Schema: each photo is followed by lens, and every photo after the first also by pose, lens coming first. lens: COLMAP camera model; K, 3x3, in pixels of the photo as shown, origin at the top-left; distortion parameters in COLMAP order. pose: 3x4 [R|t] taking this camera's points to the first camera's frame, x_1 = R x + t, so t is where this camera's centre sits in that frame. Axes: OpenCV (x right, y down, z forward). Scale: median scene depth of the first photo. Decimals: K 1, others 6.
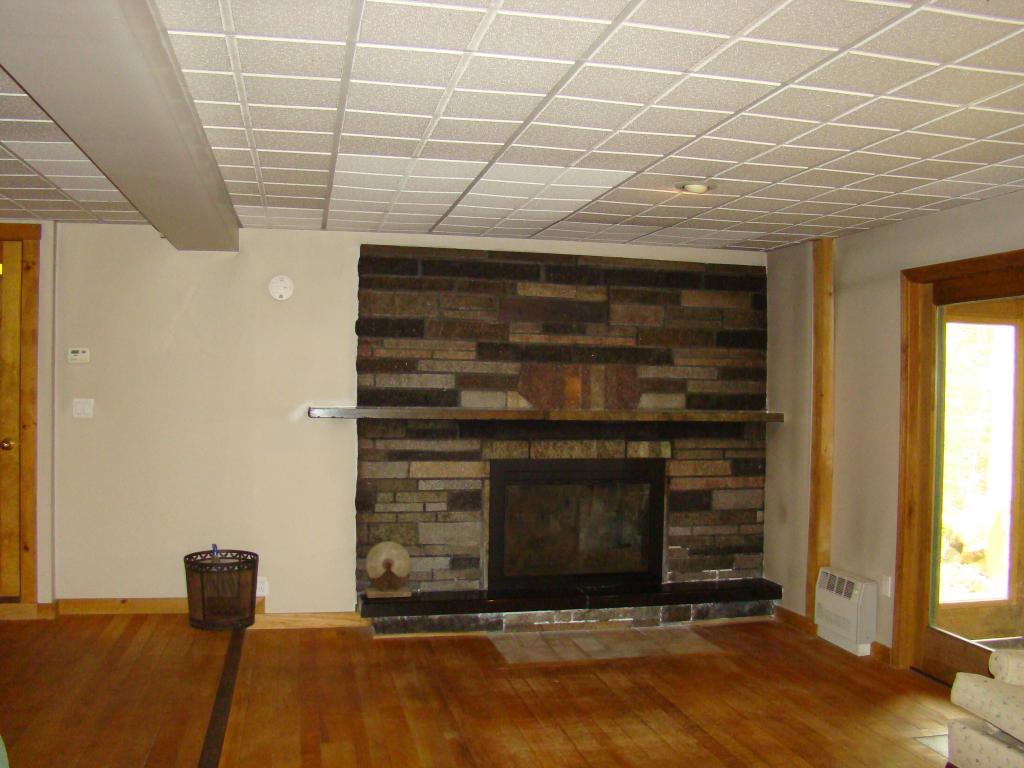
lens RADIAL K [[957.7, 0, 512.0], [0, 957.7, 384.0], [0, 0, 1]] dist [-0.172785, 0.085394]
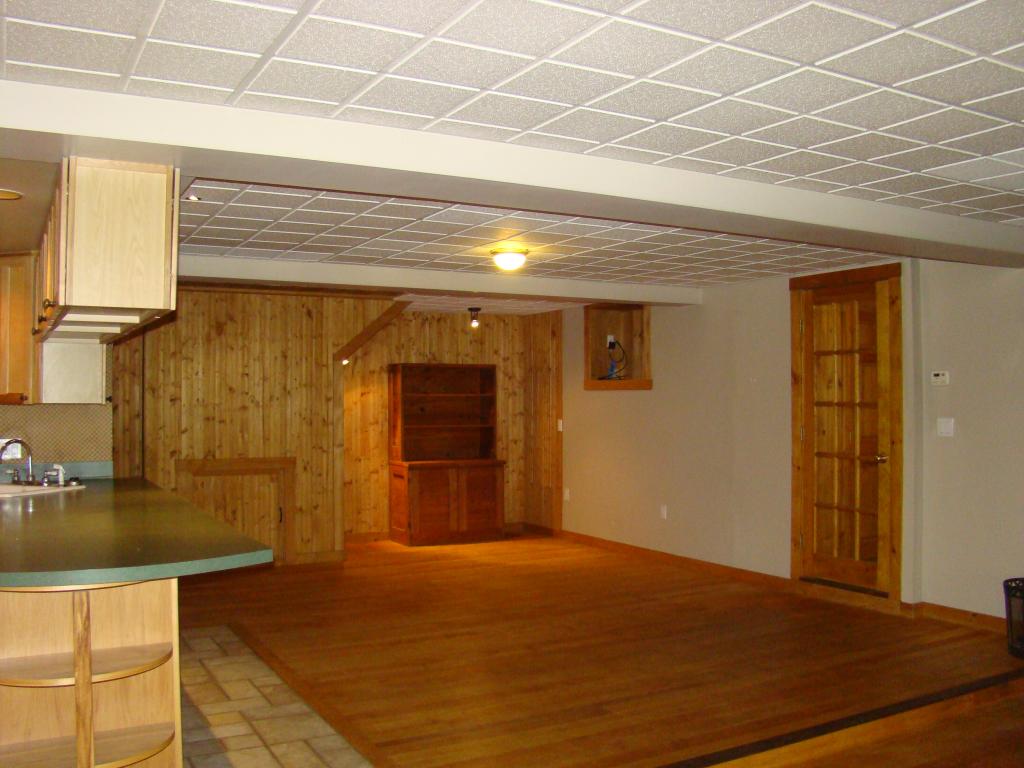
lens RADIAL K [[957.7, 0, 512.0], [0, 957.7, 384.0], [0, 0, 1]] dist [-0.172785, 0.085394]
pose [[0.290237, -0.026185, -0.956596, 0.430297], [0.000970, 0.999633, -0.027068, 0.004516], [0.956954, 0.006928, 0.290156, 0.216919]]
